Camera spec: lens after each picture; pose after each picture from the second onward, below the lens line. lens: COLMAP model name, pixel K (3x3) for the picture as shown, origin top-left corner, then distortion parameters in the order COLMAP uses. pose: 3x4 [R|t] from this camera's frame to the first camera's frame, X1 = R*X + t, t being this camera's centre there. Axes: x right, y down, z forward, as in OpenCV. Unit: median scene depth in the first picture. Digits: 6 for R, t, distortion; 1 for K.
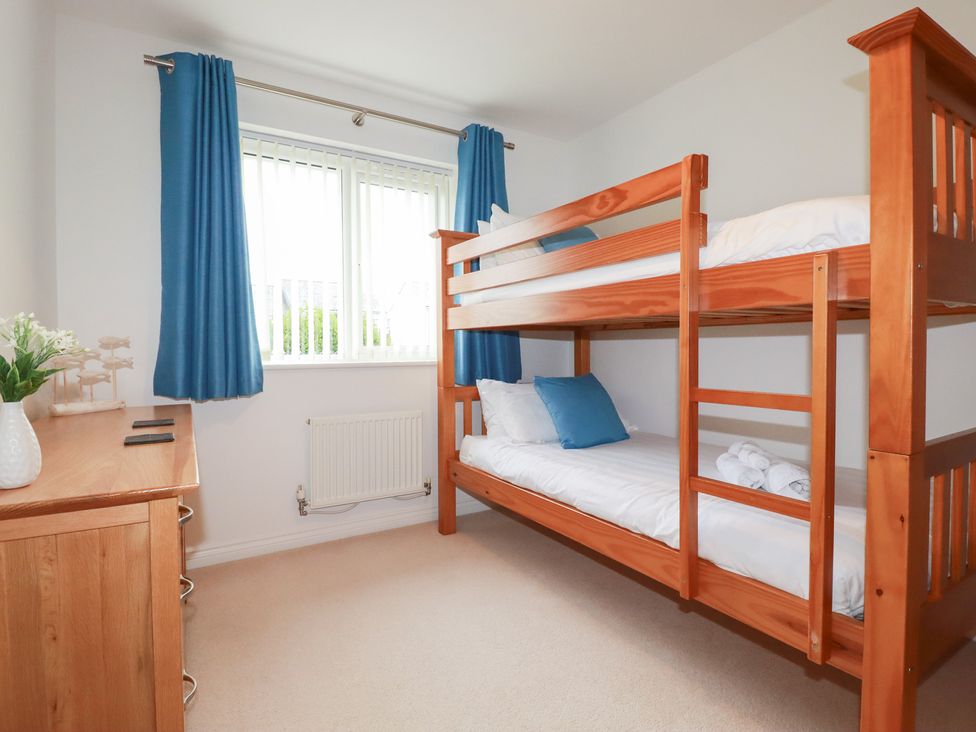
lens RADIAL K [[509.5, 0, 491.4], [0, 509.5, 361.7], [0, 0, 1]] dist [0.002543, -0.012552]
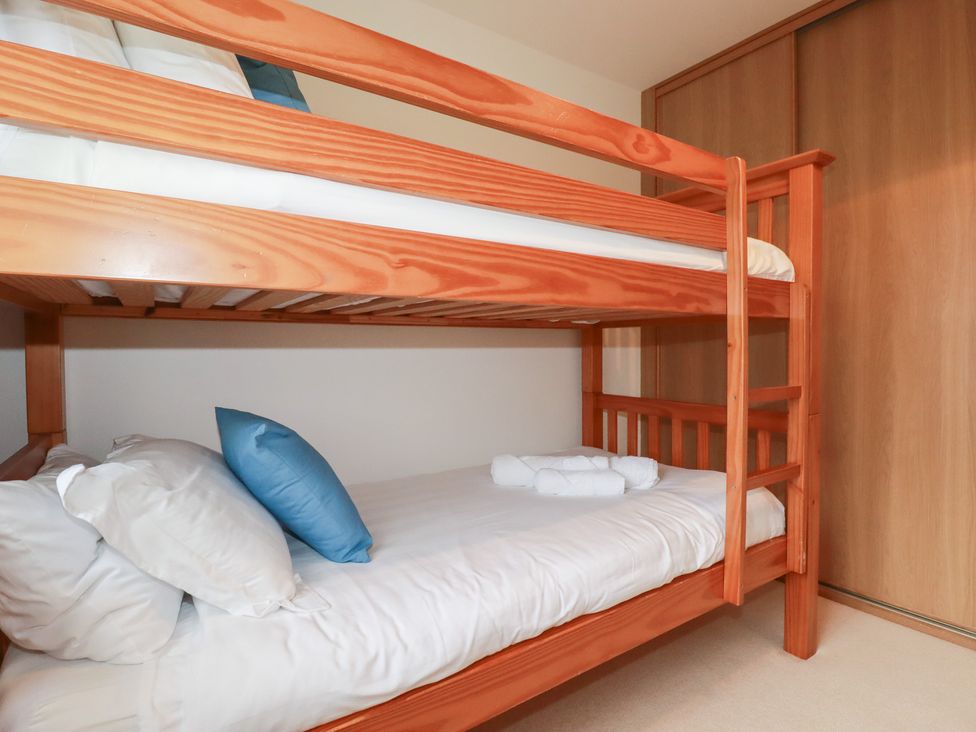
lens RADIAL K [[509.5, 0, 491.4], [0, 509.5, 361.7], [0, 0, 1]] dist [0.002543, -0.012552]
pose [[-0.046738, -0.017389, 0.998756, -0.493684], [0.029901, 0.999376, 0.018799, -0.034224], [-0.998460, 0.030742, -0.046188, 1.293759]]
